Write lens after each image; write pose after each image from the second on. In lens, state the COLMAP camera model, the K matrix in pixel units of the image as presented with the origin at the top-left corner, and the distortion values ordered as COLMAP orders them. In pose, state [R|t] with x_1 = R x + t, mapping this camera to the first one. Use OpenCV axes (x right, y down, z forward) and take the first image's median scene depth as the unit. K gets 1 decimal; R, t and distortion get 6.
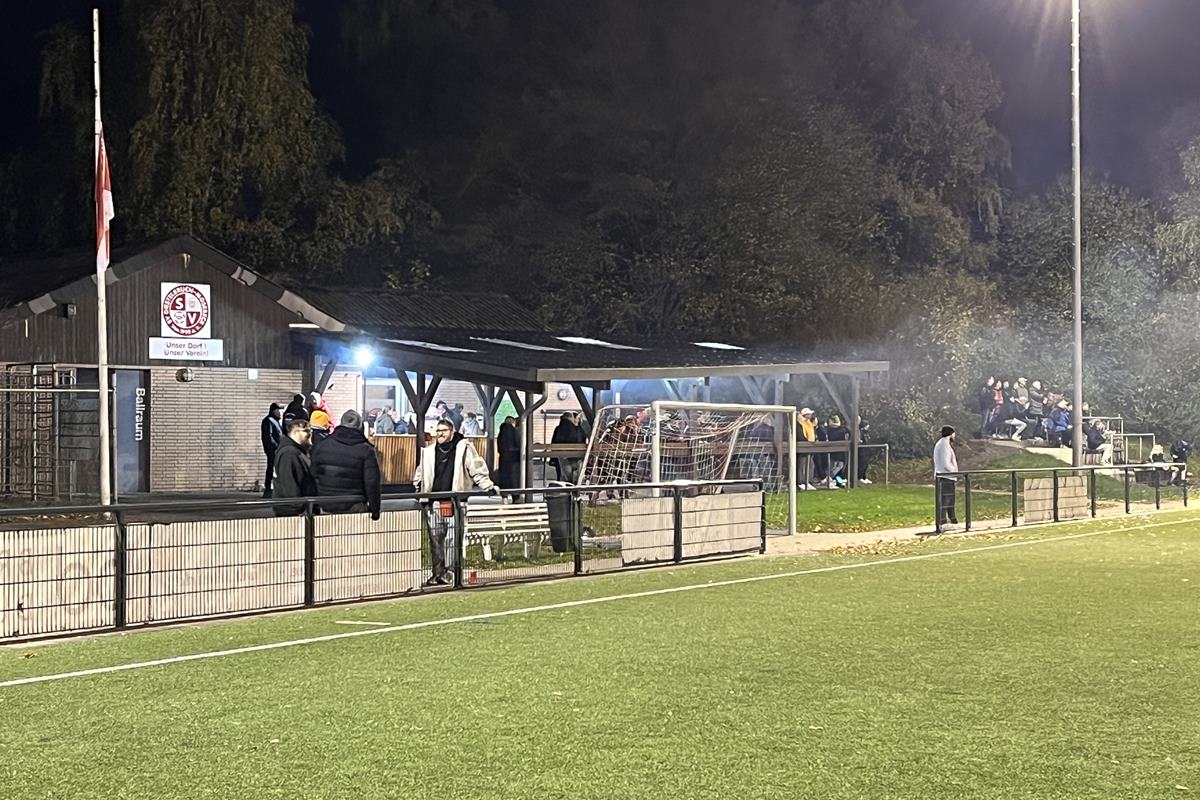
lens RADIAL K [[2050.7, 0, 600.0], [0, 2050.7, 400.0], [0, 0, 1]] dist [0.126624, -0.053363]
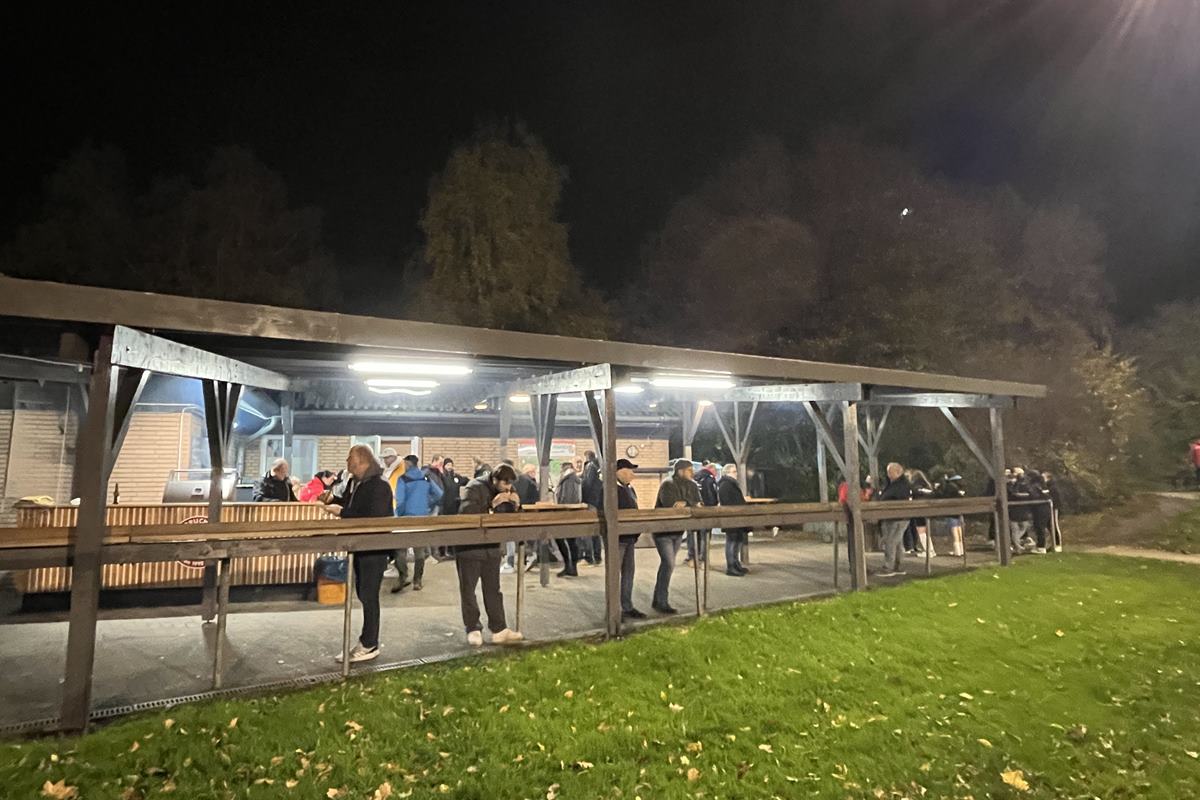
lens RADIAL K [[726.9, 0, 600.0], [0, 726.9, 400.0], [0, 0, 1]] dist [-0.002467, 0.000056]
pose [[0.923528, -0.070064, -0.377076, 0.079673], [0.026485, 0.992476, -0.119544, 0.010971], [0.382615, 0.100415, 0.918435, 0.612705]]
